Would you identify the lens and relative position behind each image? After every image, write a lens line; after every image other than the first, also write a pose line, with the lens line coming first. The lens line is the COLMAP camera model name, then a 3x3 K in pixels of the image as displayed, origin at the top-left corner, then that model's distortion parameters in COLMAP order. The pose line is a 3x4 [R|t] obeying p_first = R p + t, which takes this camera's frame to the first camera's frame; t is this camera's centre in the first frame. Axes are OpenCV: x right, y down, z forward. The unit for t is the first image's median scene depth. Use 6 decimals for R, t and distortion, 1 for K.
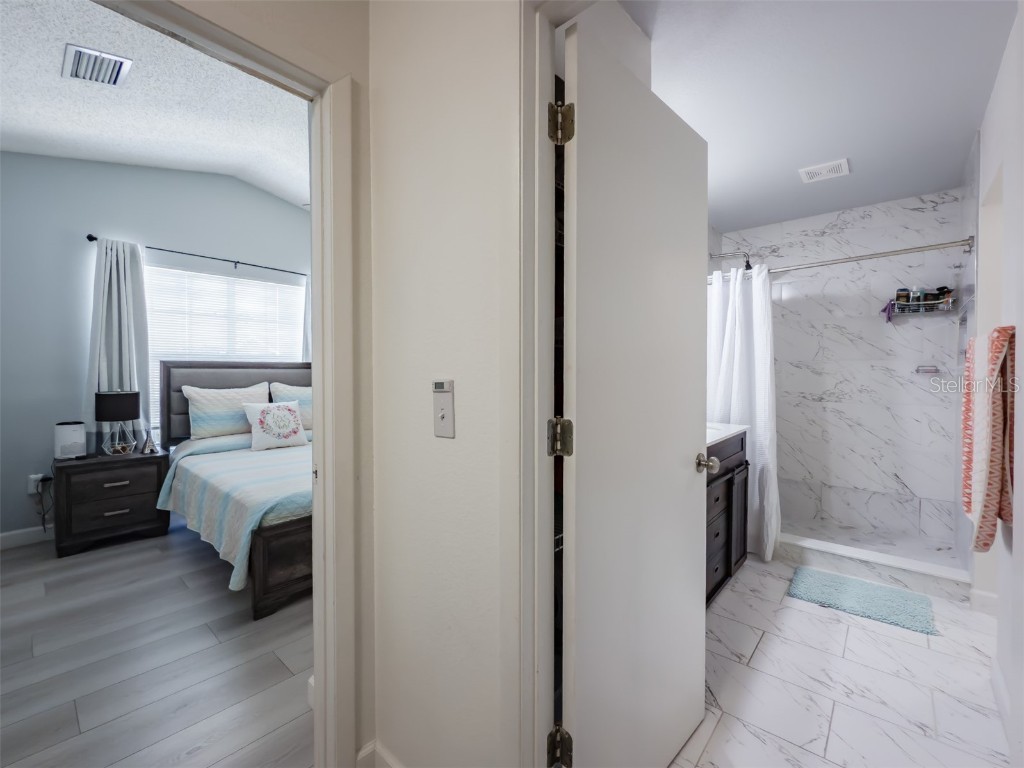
lens RADIAL K [[431.5, 0, 494.1], [0, 431.5, 383.9], [0, 0, 1]] dist [-0.008909, -0.000405]
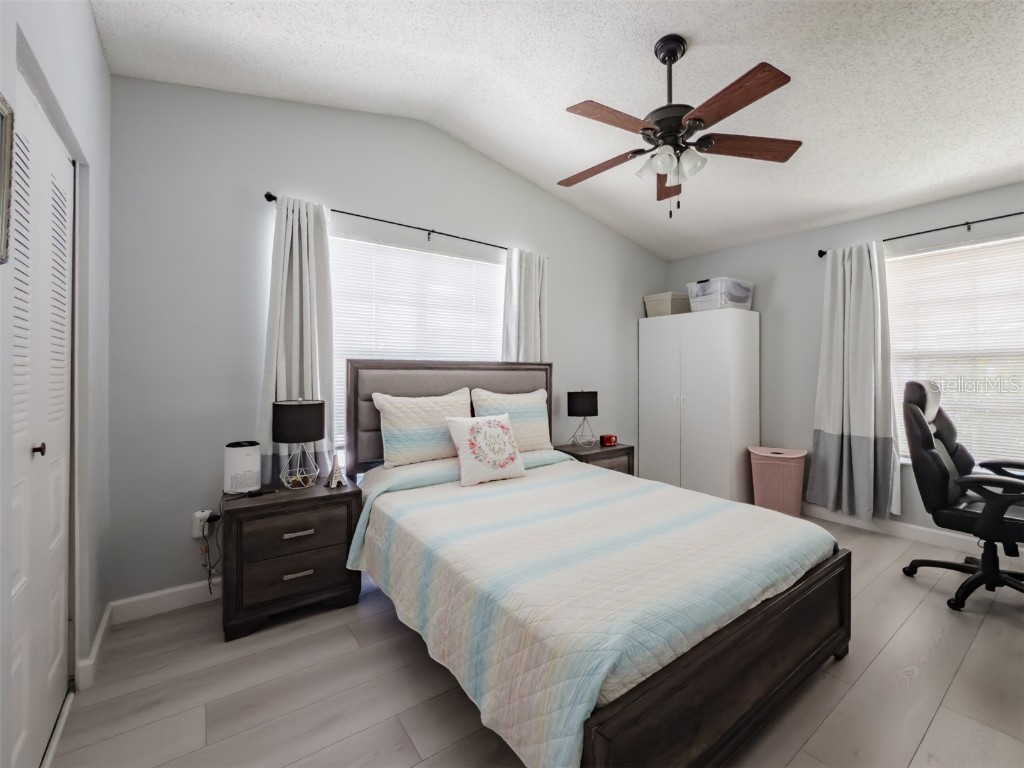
lens RADIAL K [[415.3, 0, 509.2], [0, 415.3, 380.4], [0, 0, 1]] dist [-0.009636, 0.001185]
pose [[0.978995, 0.001242, -0.203882, -0.348899], [-0.004532, 0.999867, -0.015670, -0.007452], [0.203835, 0.016265, 0.978870, 0.346426]]
